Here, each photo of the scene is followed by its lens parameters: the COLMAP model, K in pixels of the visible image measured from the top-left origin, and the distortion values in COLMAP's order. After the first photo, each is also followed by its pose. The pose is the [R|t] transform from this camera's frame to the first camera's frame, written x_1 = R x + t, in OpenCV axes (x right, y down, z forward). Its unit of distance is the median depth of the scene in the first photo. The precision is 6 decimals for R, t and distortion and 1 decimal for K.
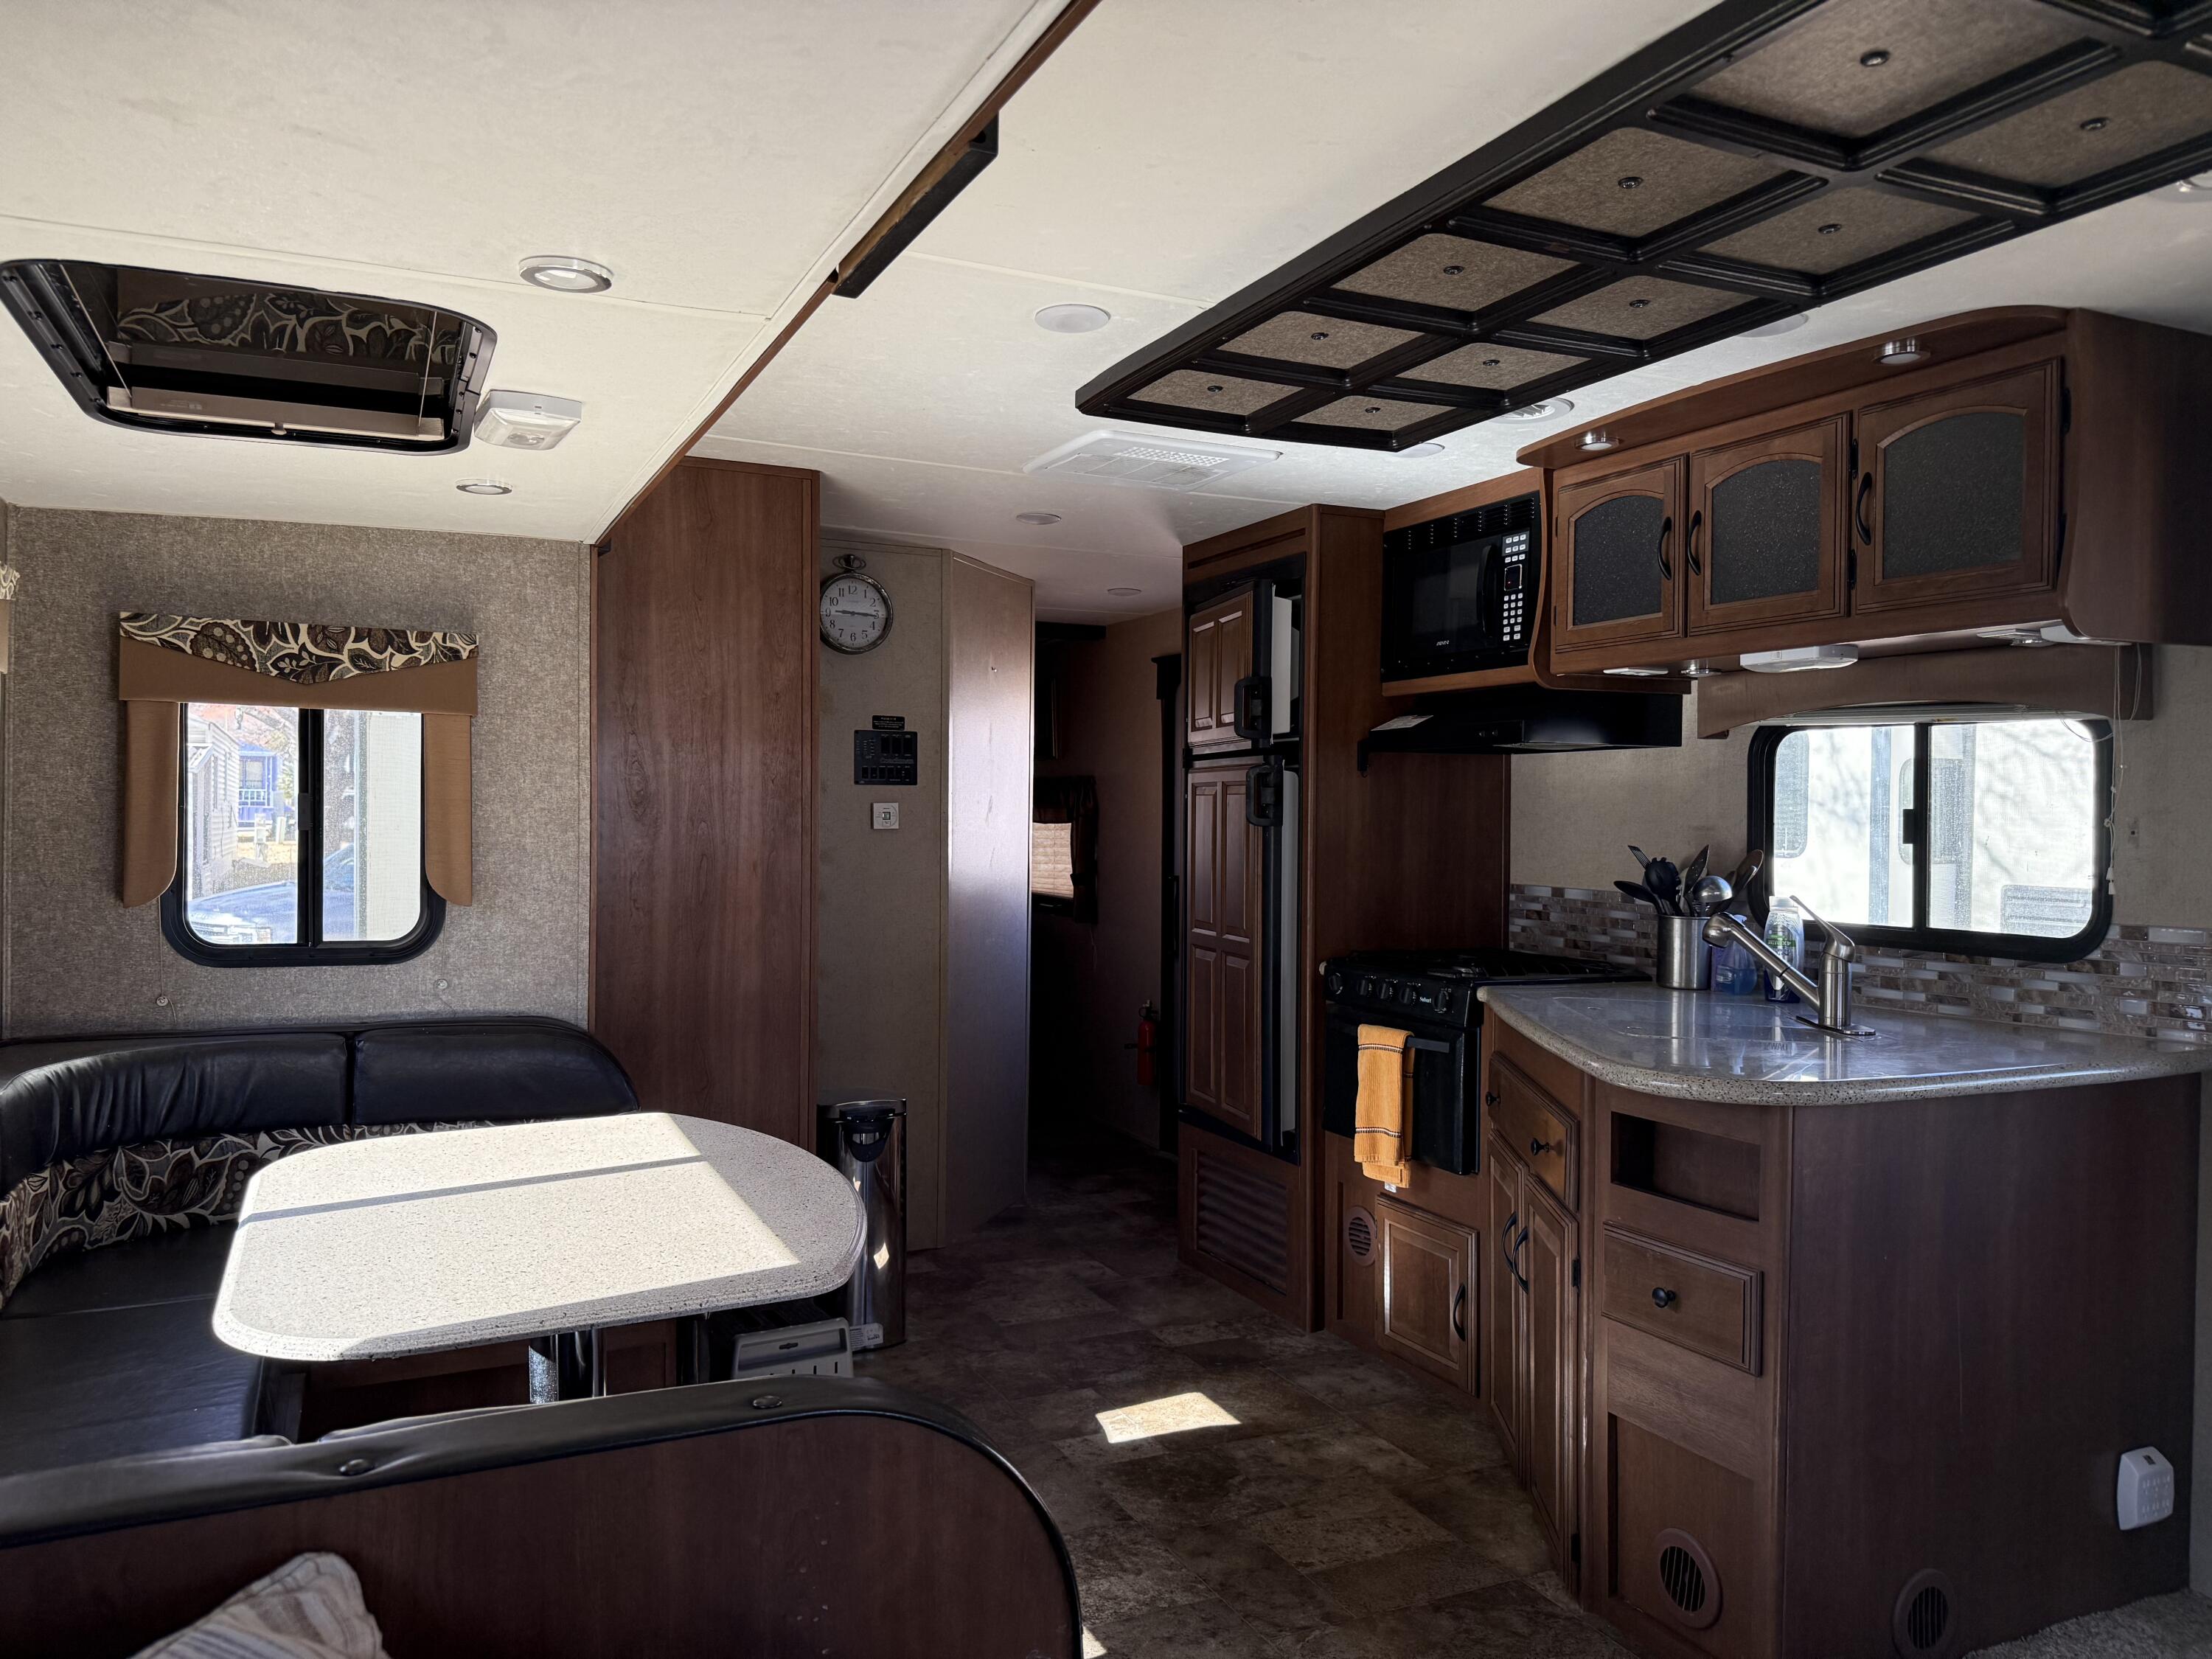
lens RADIAL K [[1562.4, 0, 1098.2], [0, 1562.4, 841.8], [0, 0, 1]] dist [0.074228, -0.128686]
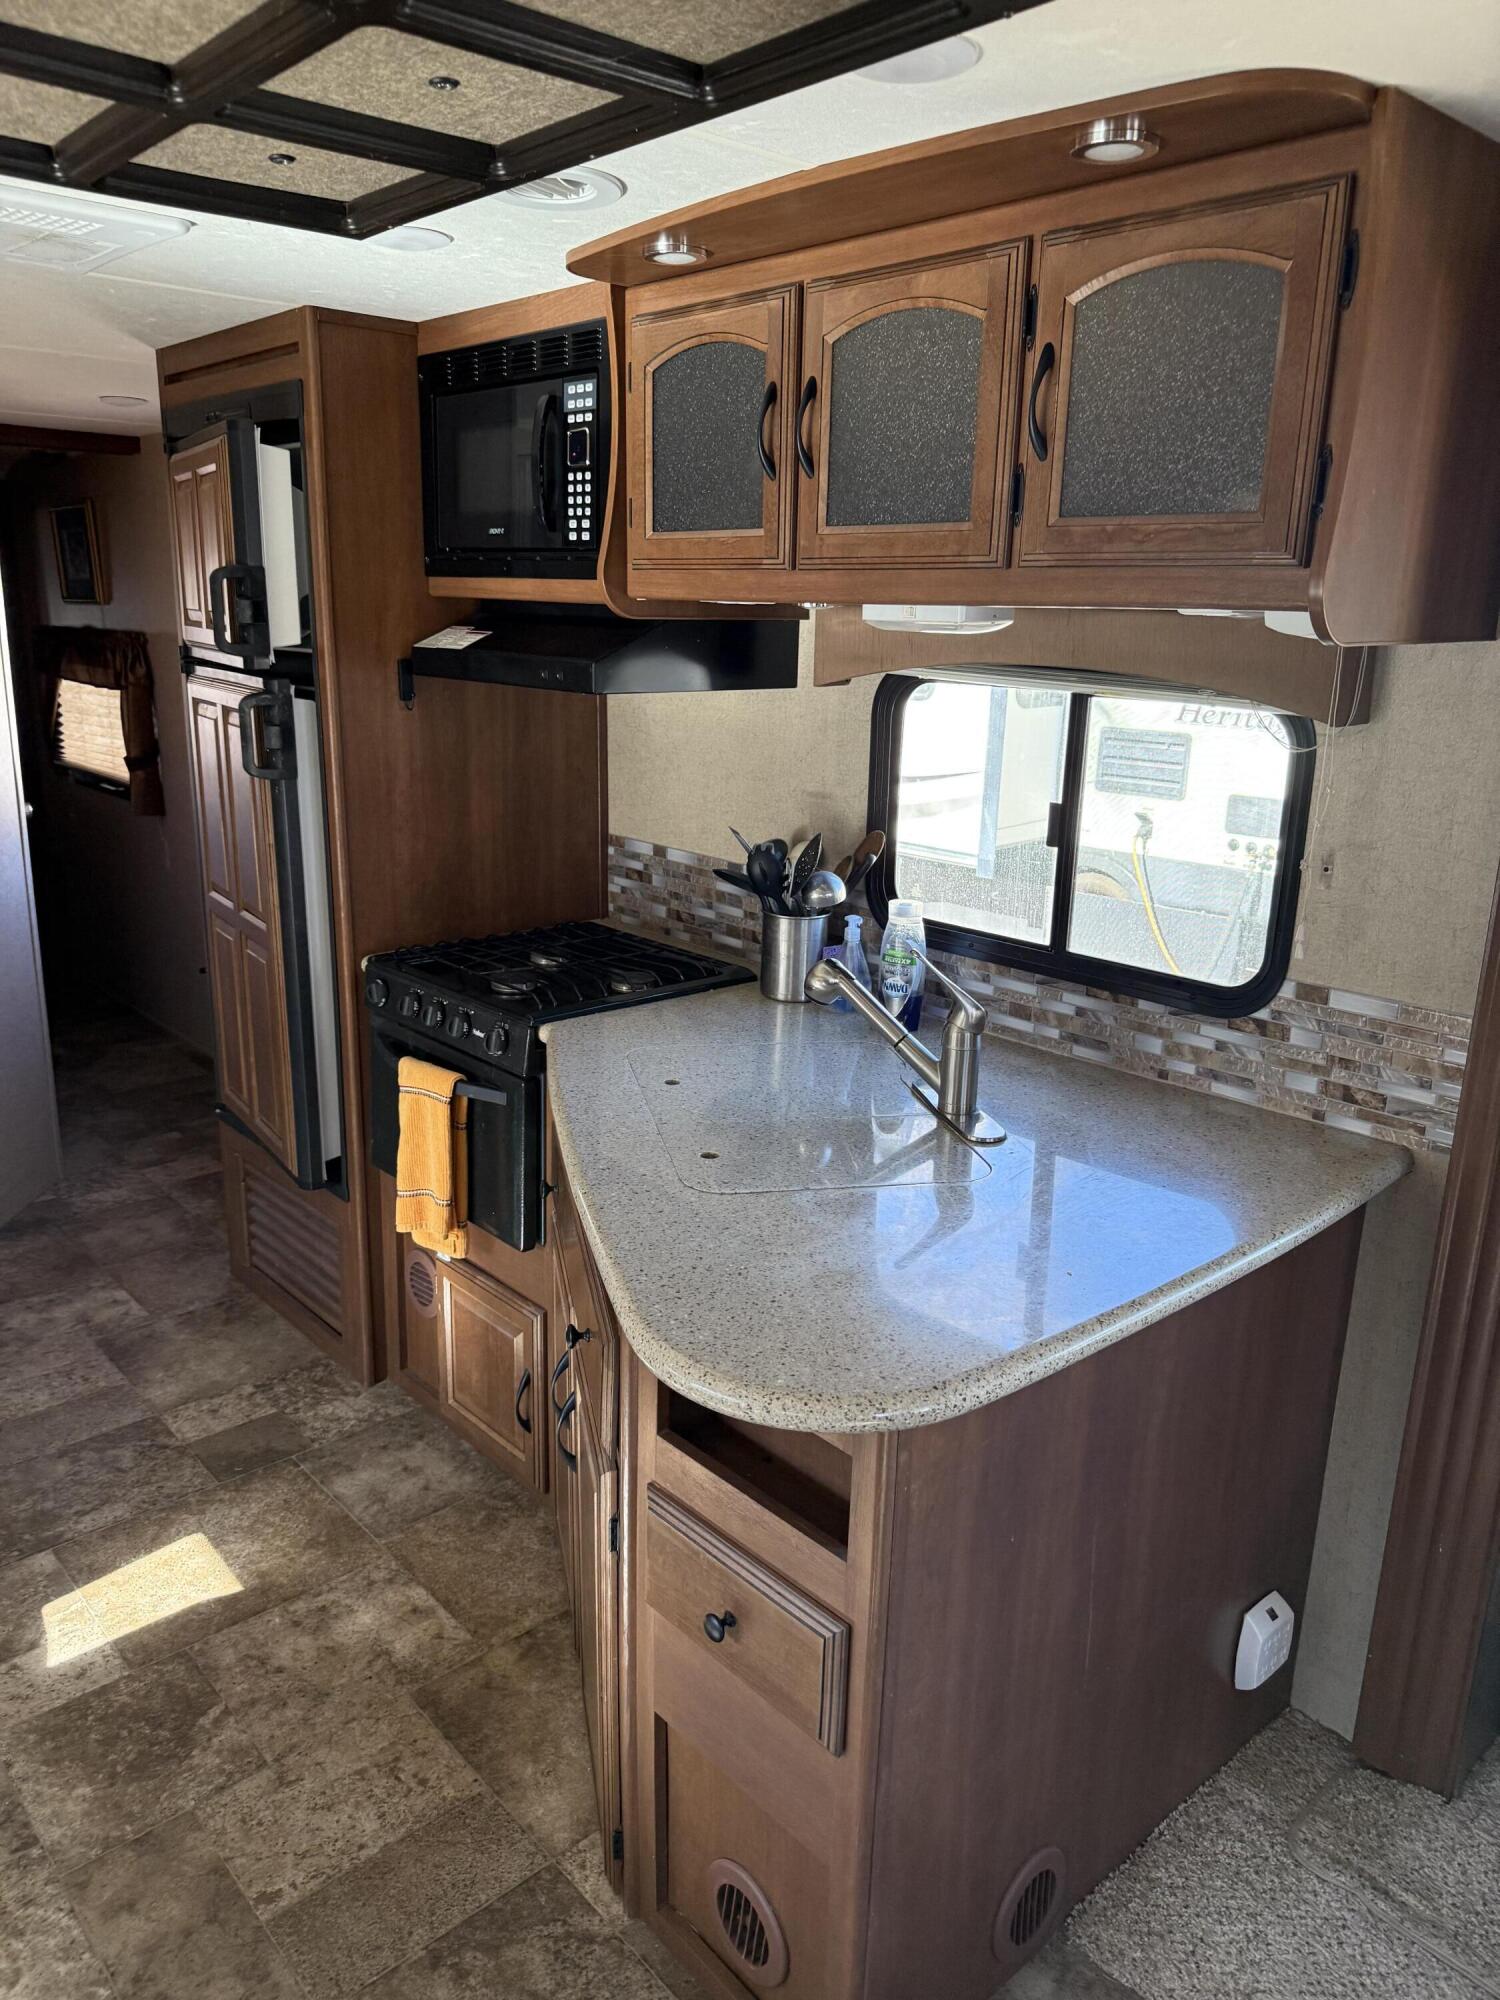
lens RADIAL K [[1391.5, 0, 750.0], [0, 1391.5, 1000.0], [0, 0, 1]] dist [0.123218, -0.240293]
pose [[0.956796, -0.062962, 0.283861, 0.150138], [-0.012026, 0.966869, 0.254991, -0.095603], [-0.290511, -0.247388, 0.924339, 0.345994]]
